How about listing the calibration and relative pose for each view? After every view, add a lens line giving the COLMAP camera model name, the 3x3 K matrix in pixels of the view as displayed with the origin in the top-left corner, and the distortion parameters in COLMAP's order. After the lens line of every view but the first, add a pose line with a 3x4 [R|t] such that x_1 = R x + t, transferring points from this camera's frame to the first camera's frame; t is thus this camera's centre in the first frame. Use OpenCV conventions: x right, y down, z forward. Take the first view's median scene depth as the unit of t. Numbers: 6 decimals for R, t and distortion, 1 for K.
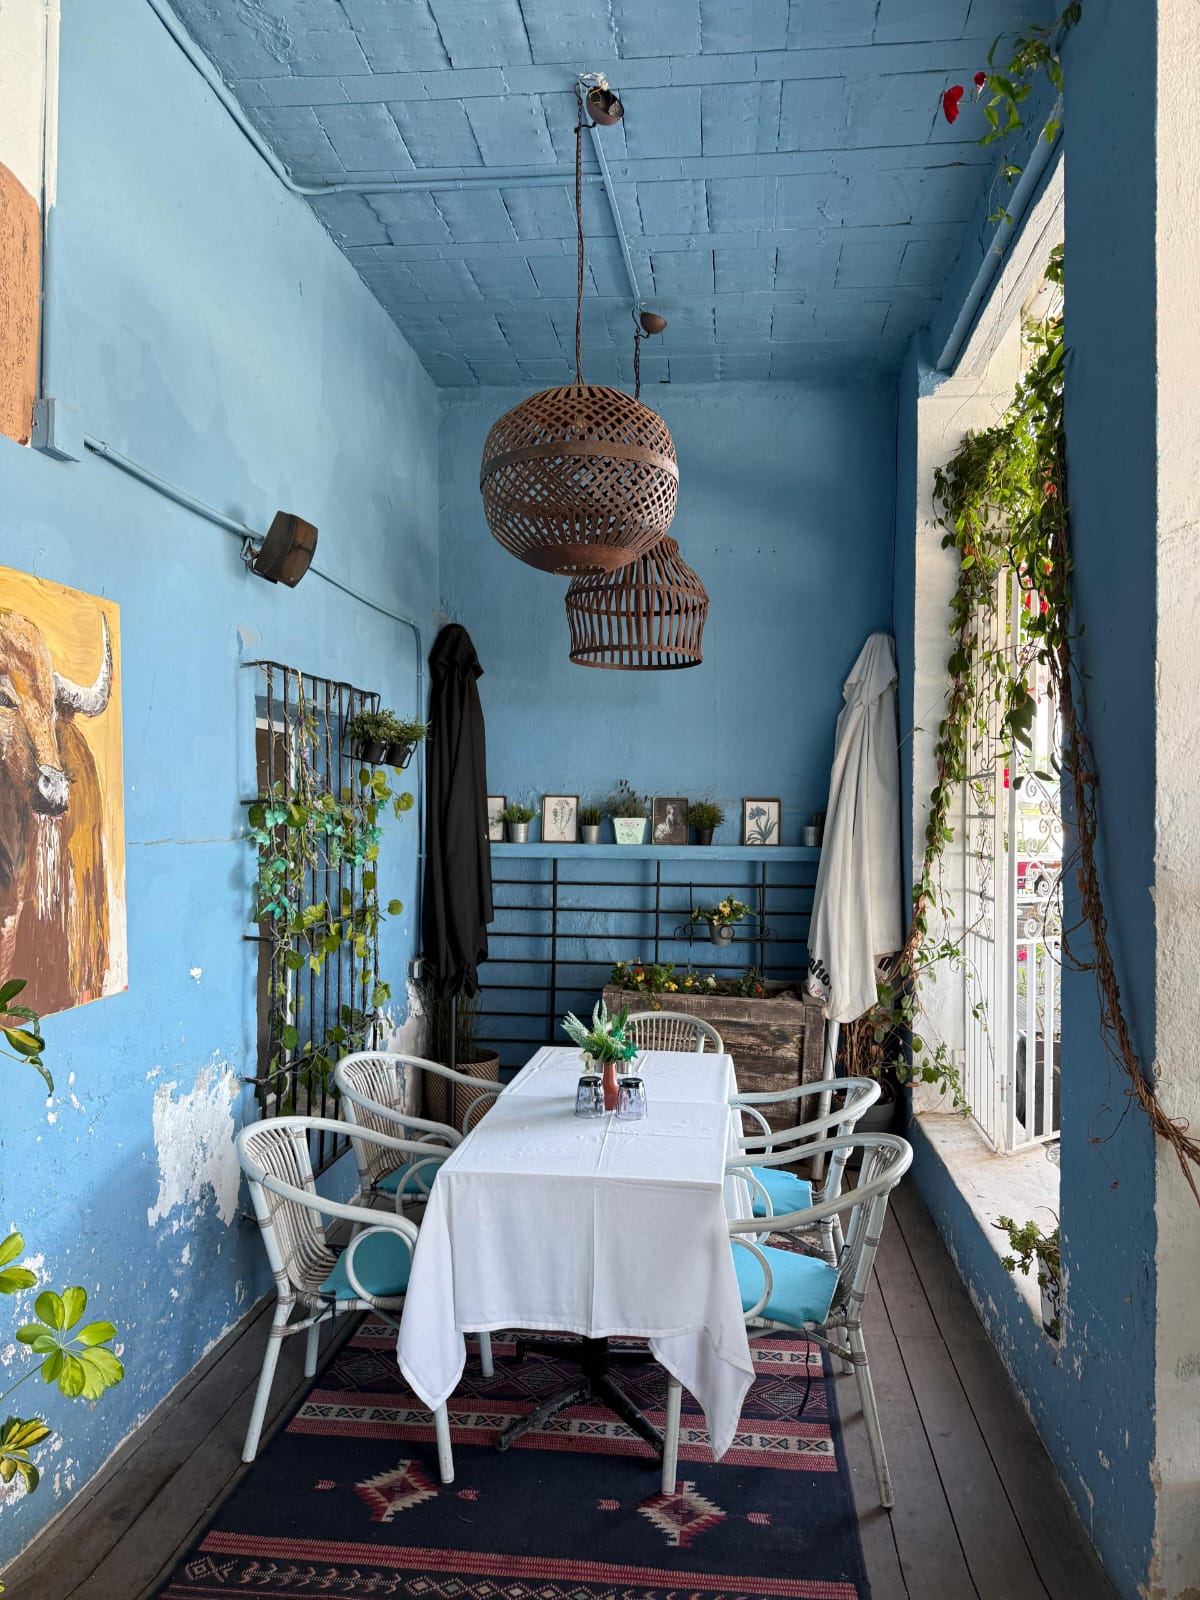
lens RADIAL K [[1130.1, 0, 596.9], [0, 1130.1, 801.9], [0, 0, 1]] dist [0.163525, -0.269451]
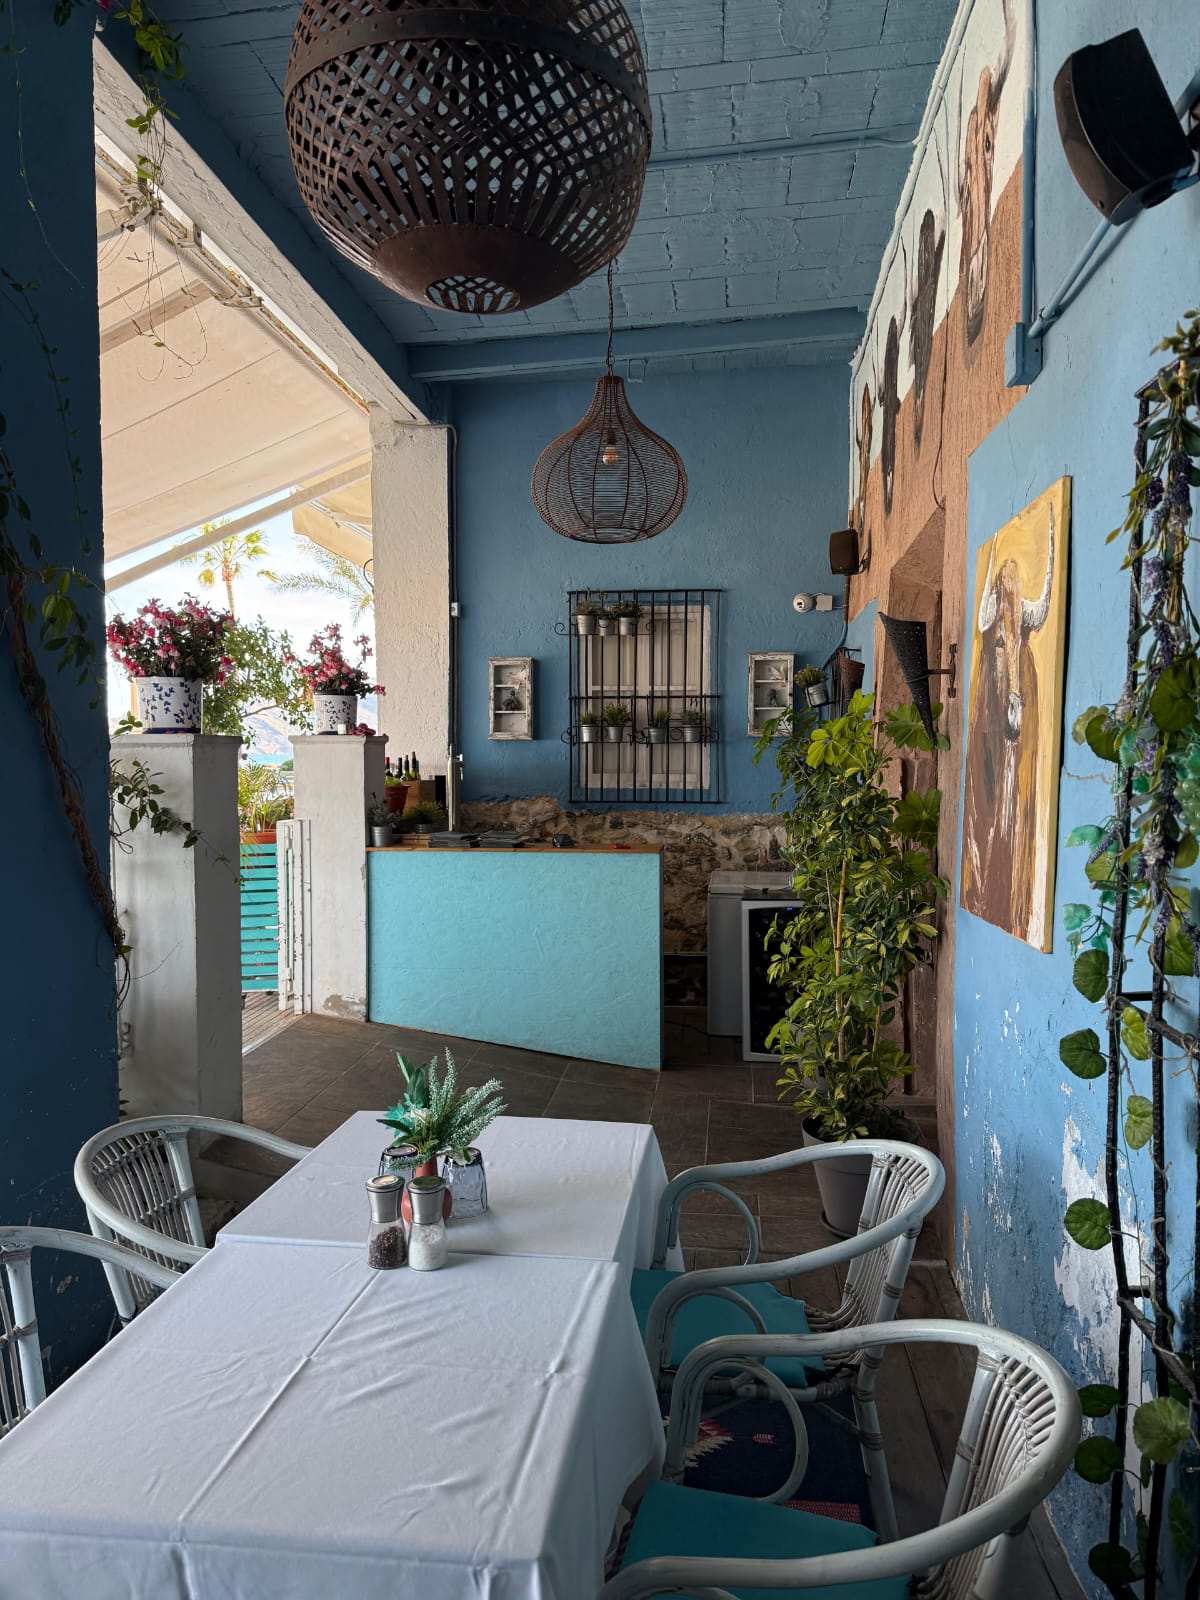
lens RADIAL K [[1130.1, 0, 596.9], [0, 1130.1, 801.9], [0, 0, 1]] dist [0.163525, -0.269451]
pose [[-0.999744, -0.019461, 0.011528, -0.100461], [-0.018834, 0.998461, 0.052166, 0.019346], [-0.012526, 0.051936, -0.998572, 2.004187]]
